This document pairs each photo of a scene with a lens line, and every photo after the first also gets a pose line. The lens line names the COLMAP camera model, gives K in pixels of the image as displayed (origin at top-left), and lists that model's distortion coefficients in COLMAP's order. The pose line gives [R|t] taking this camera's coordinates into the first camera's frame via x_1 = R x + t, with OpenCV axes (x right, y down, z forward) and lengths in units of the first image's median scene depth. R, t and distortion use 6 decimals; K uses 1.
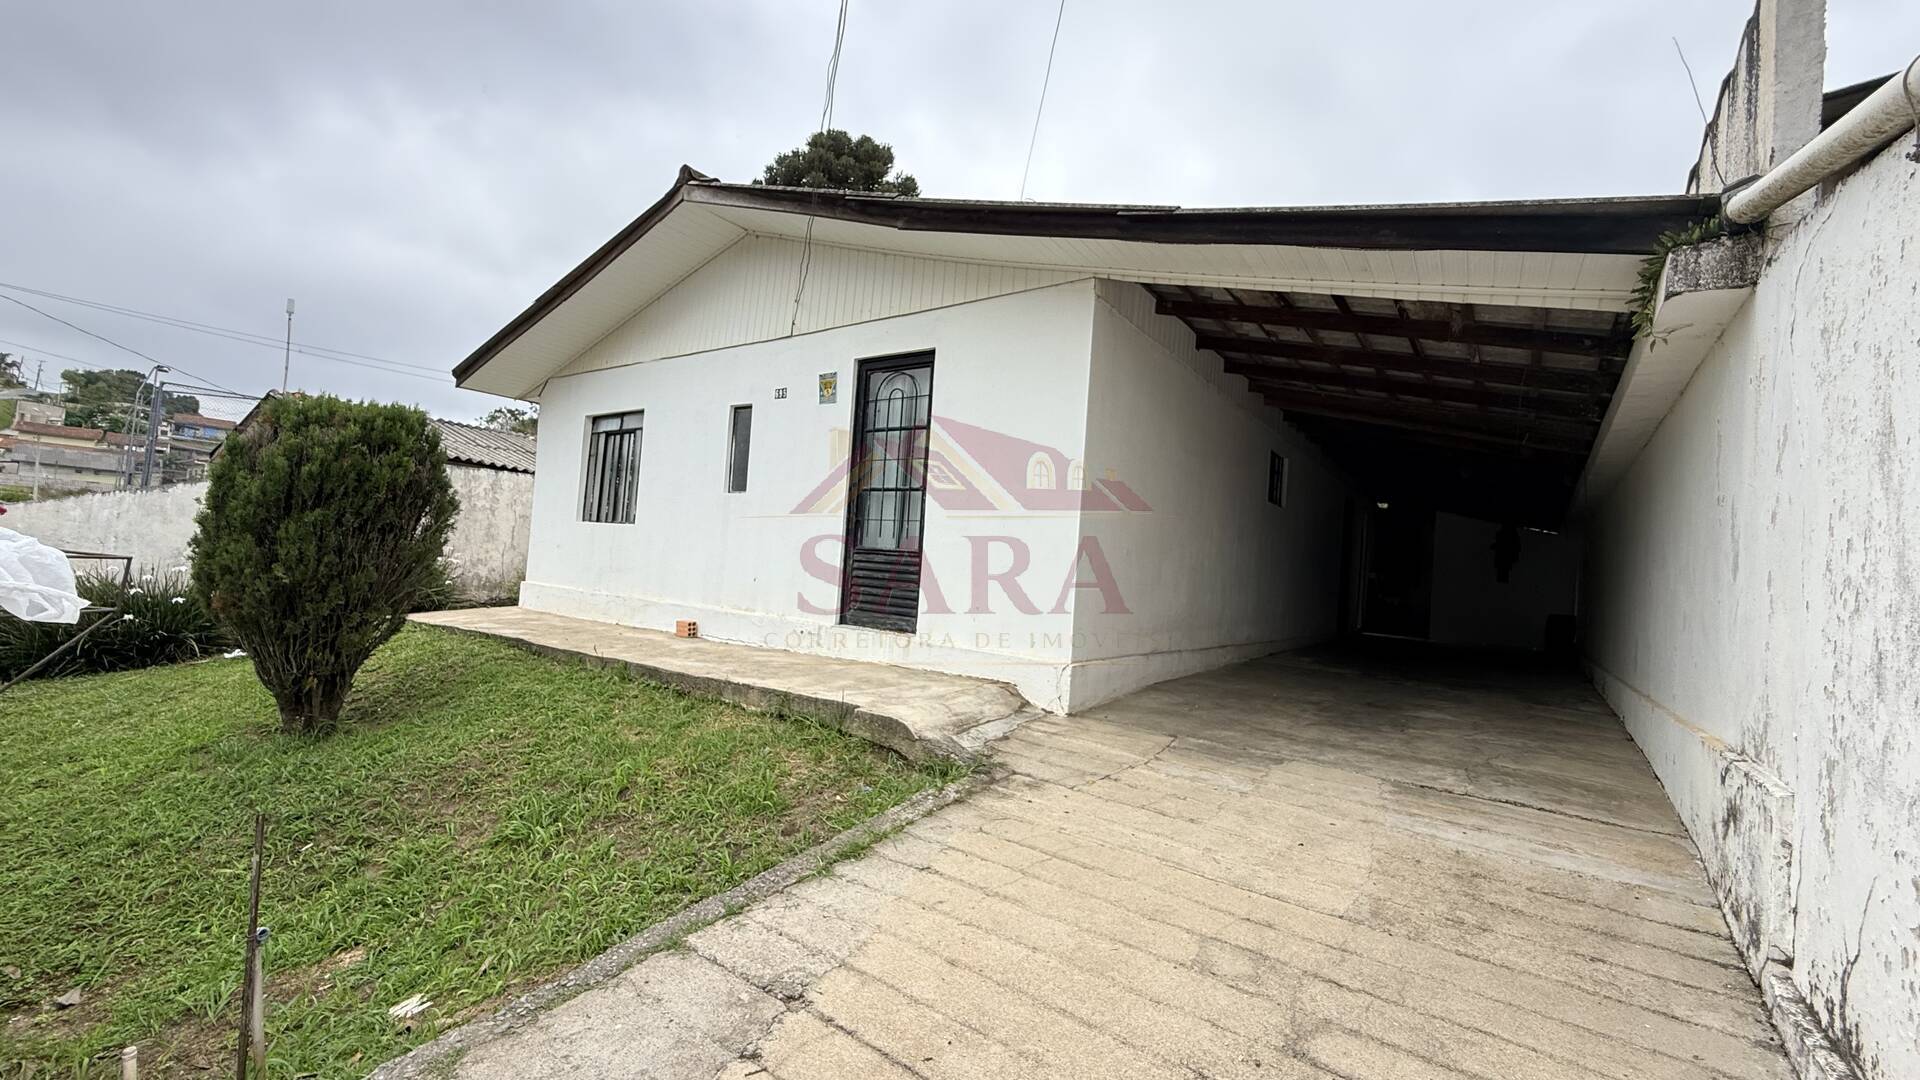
lens RADIAL K [[766.1, 0, 961.7], [0, 766.1, 543.3], [0, 0, 1]] dist [-0.000460, -0.000333]
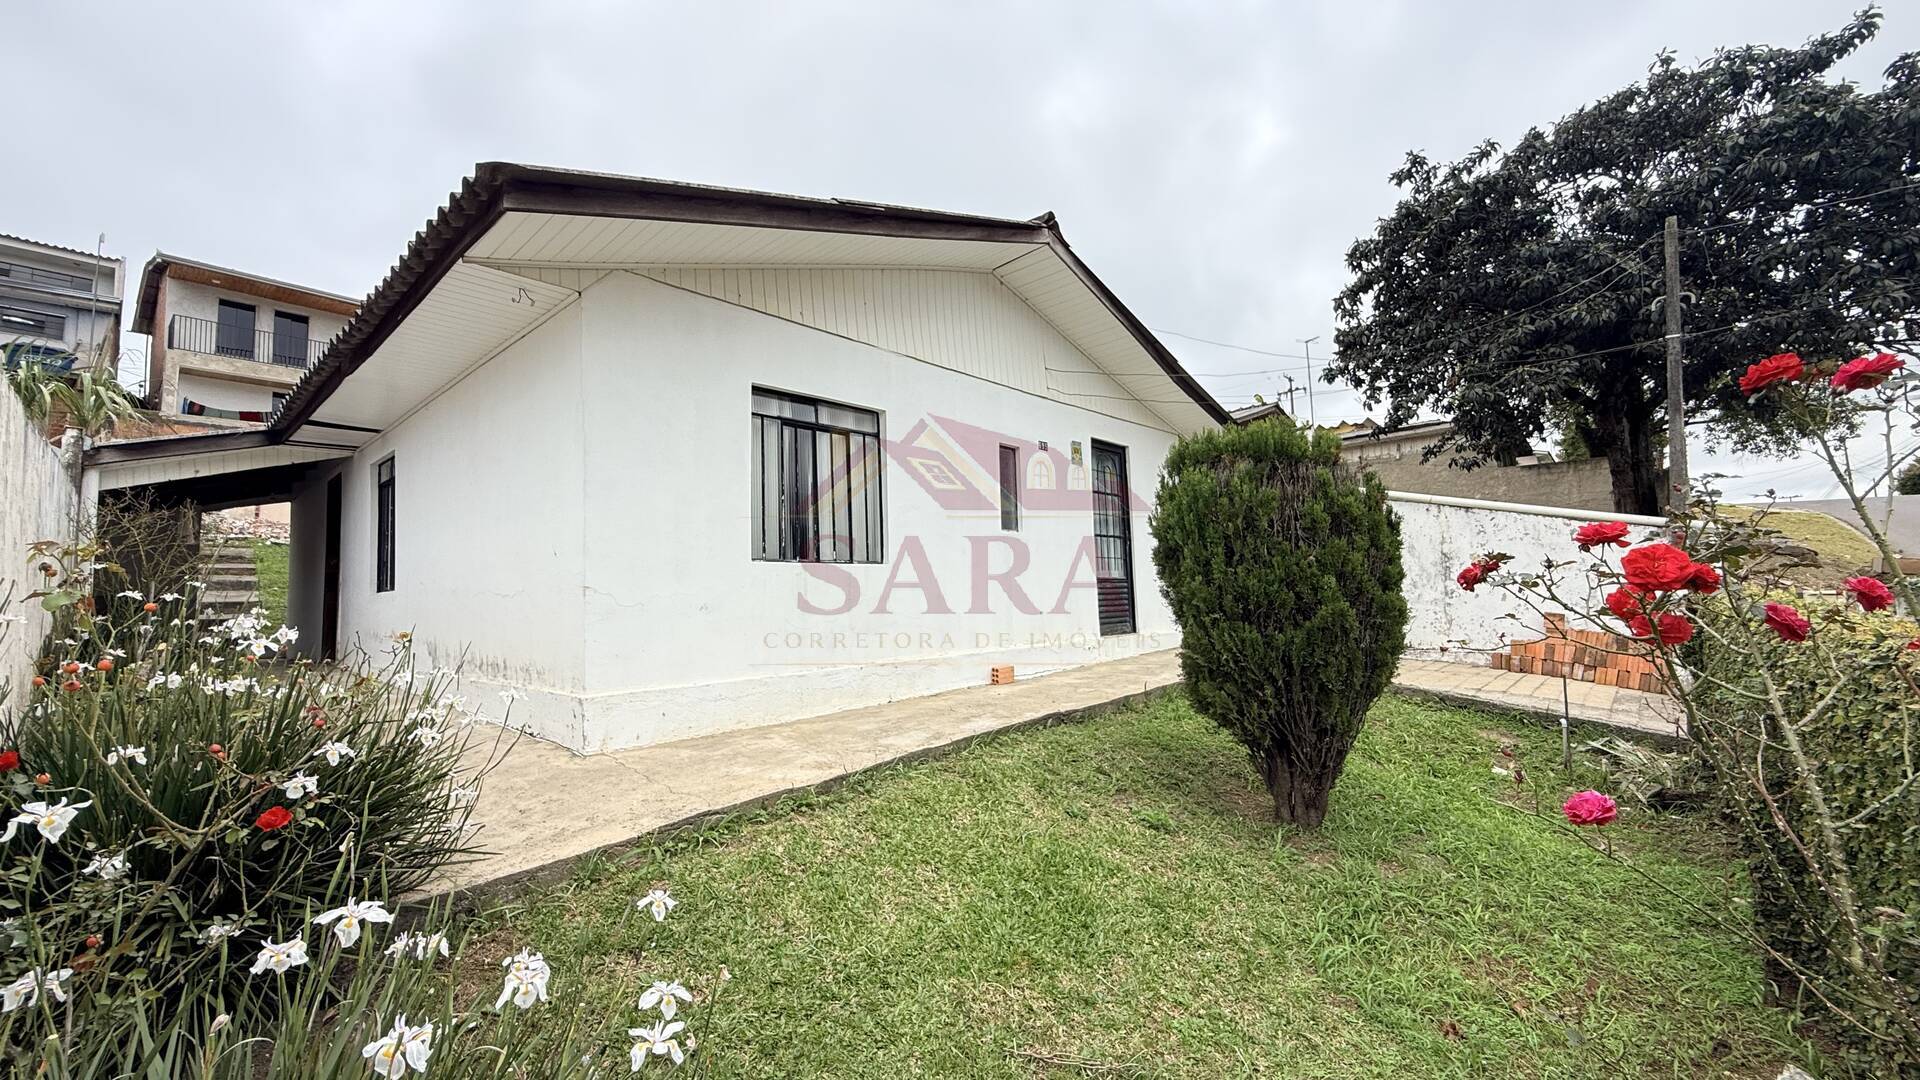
lens RADIAL K [[766.1, 0, 955.5], [0, 766.1, 532.1], [0, 0, 1]] dist [-0.000460, -0.000333]
pose [[0.098900, 0.000018, 0.995097, -1.086892], [-0.007029, 0.999975, 0.000681, -0.053960], [-0.995073, -0.007062, 0.098898, 0.802497]]
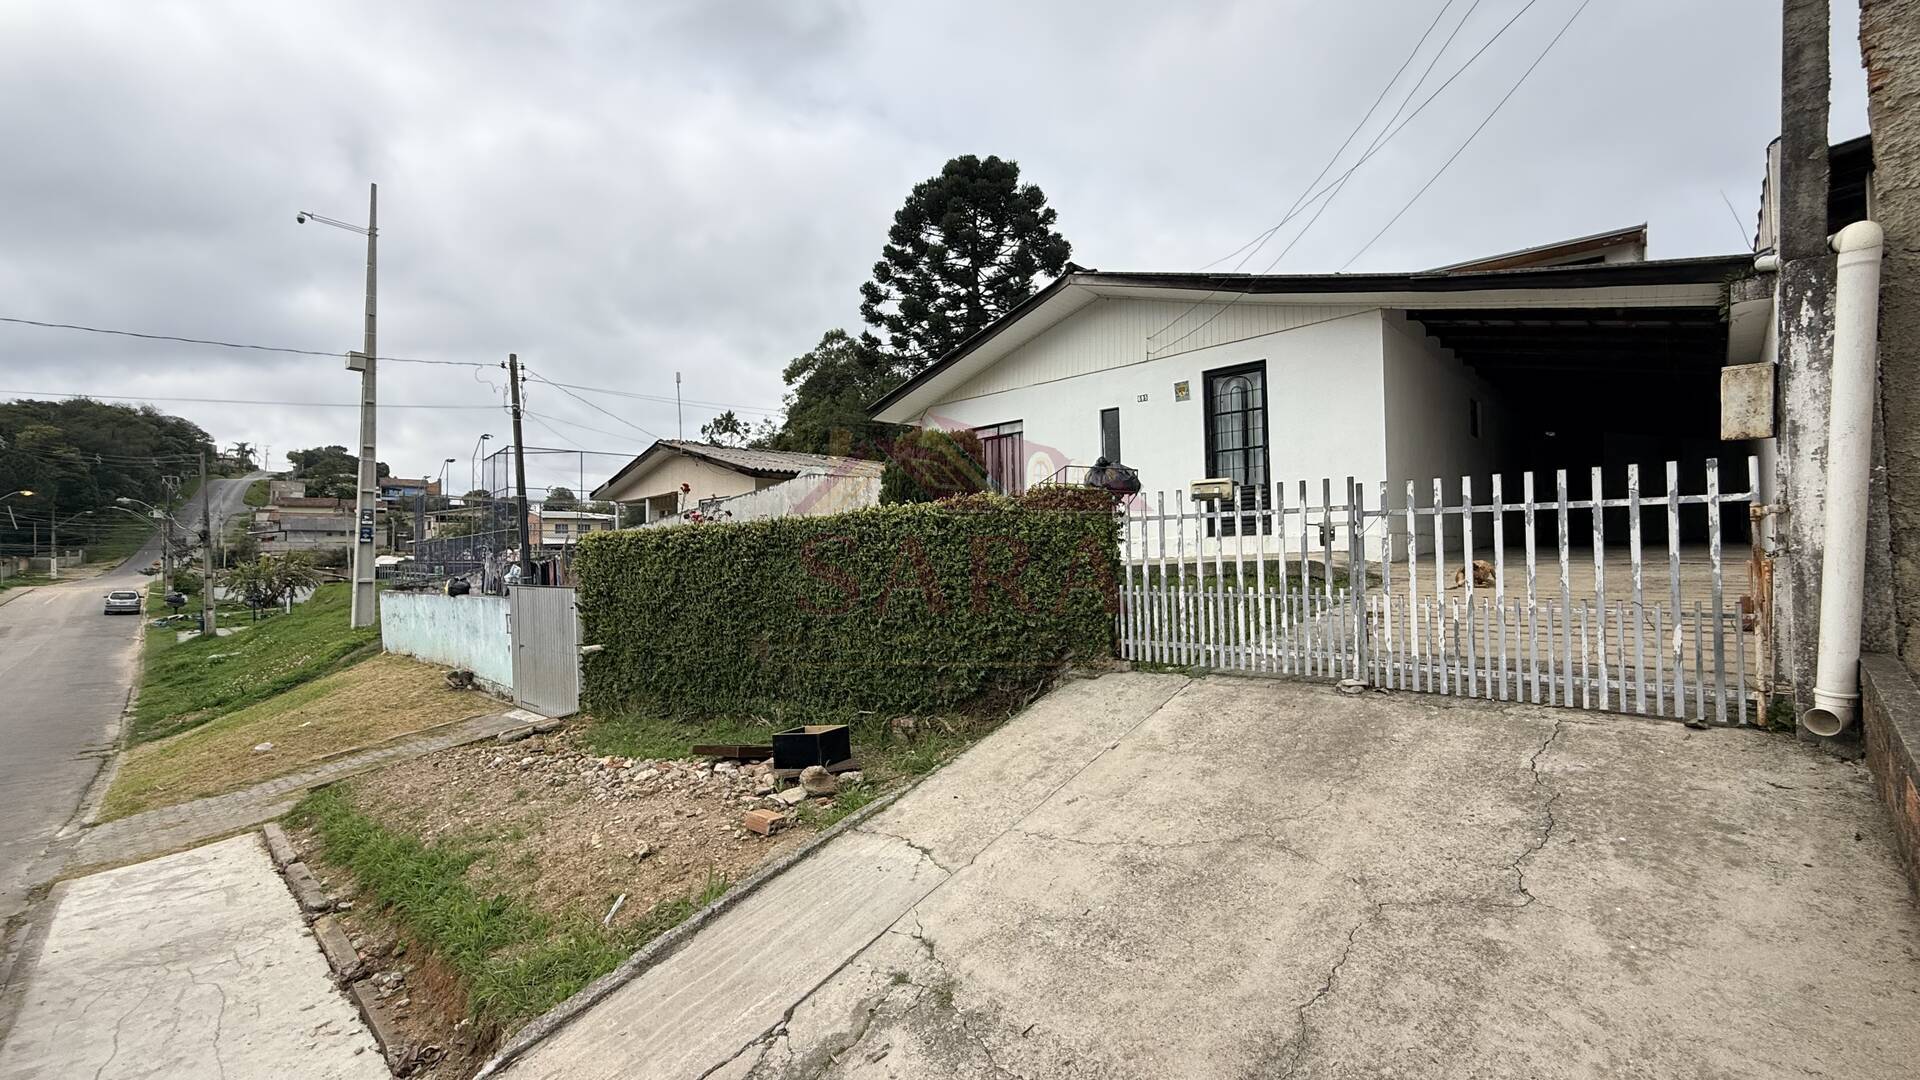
lens RADIAL K [[766.1, 0, 957.9], [0, 766.1, 544.4], [0, 0, 1]] dist [-0.000460, -0.000333]
pose [[0.985790, -0.091442, -0.140912, -0.328052], [0.093424, 0.995598, 0.007500, 0.043395], [0.139606, -0.020558, 0.989994, -0.483504]]
